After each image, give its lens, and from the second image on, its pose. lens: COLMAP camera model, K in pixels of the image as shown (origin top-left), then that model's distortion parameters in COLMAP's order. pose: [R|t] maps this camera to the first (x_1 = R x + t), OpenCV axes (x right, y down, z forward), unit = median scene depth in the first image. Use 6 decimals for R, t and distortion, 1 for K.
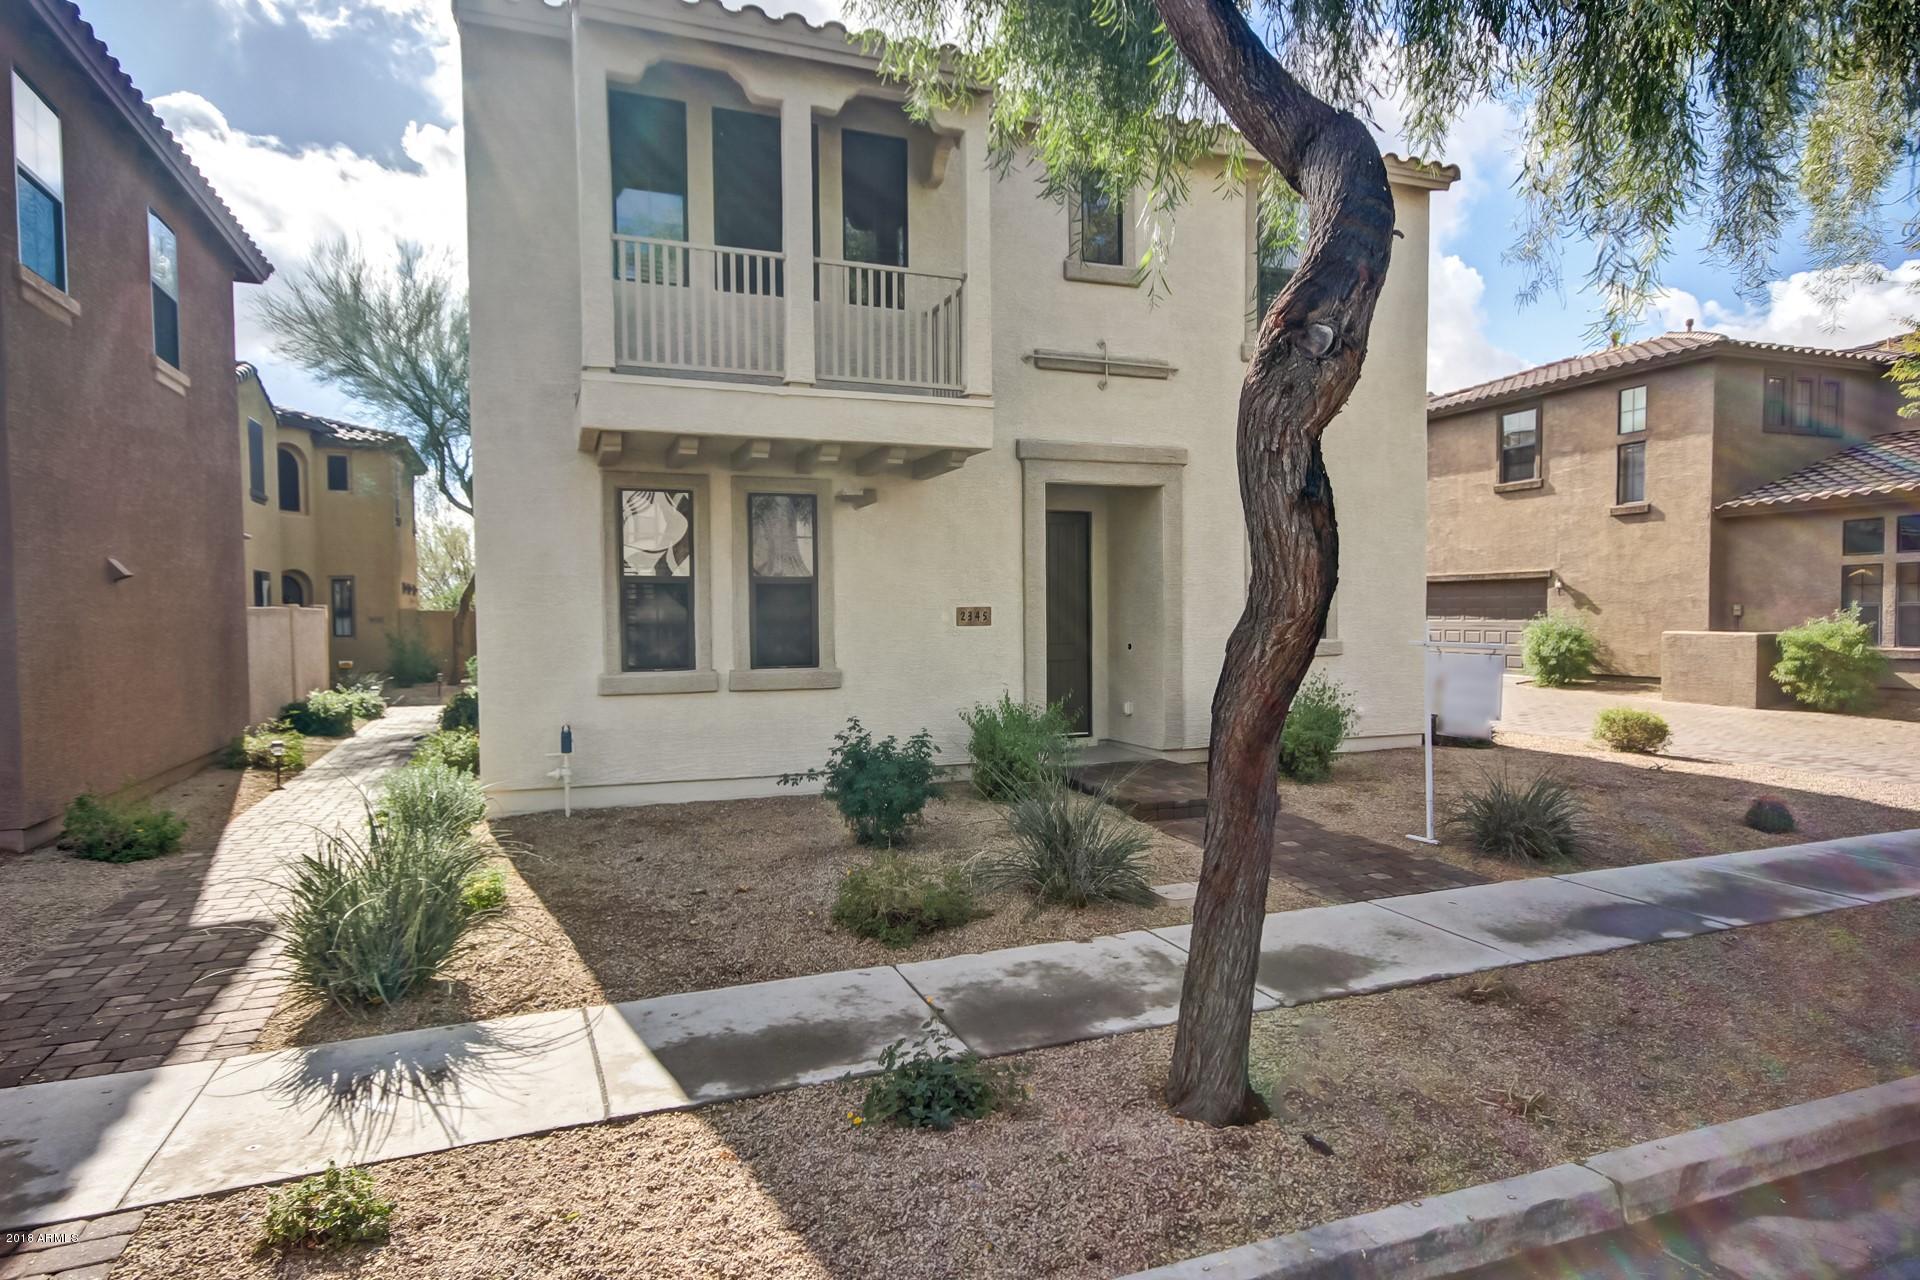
lens RADIAL K [[1066.5, 0, 960.0], [0, 1066.5, 640.0], [0, 0, 1]] dist [0.003693, 0.000524]
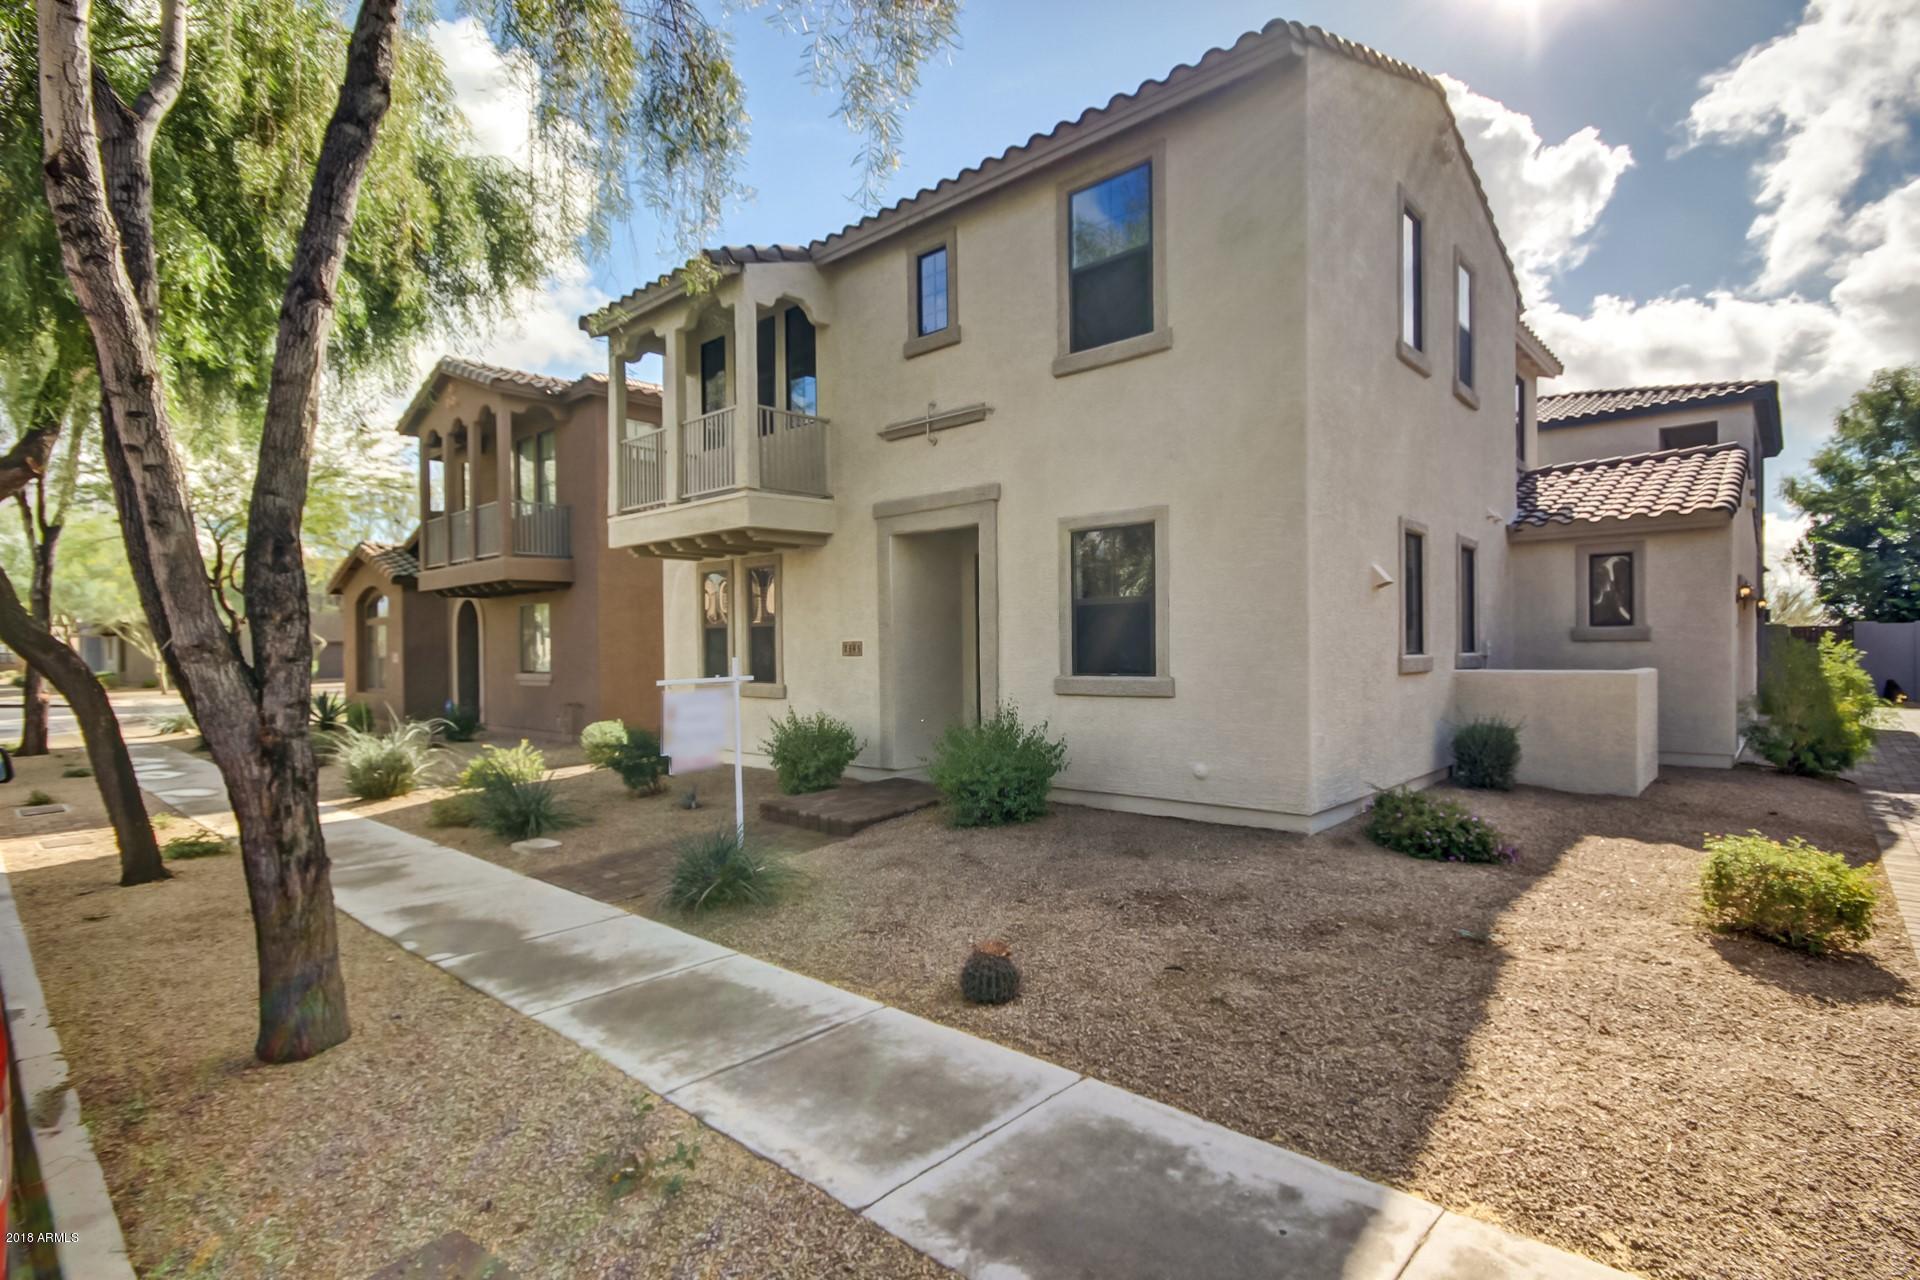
lens RADIAL K [[945.0, 0, 960.0], [0, 945.0, 640.0], [0, 0, 1]] dist [-0.000301, -0.000111]
pose [[0.438346, 0.013042, -0.898712, 1.084342], [-0.003458, 0.999912, 0.012824, -0.047728], [0.898799, -0.002514, 0.438353, 0.625643]]
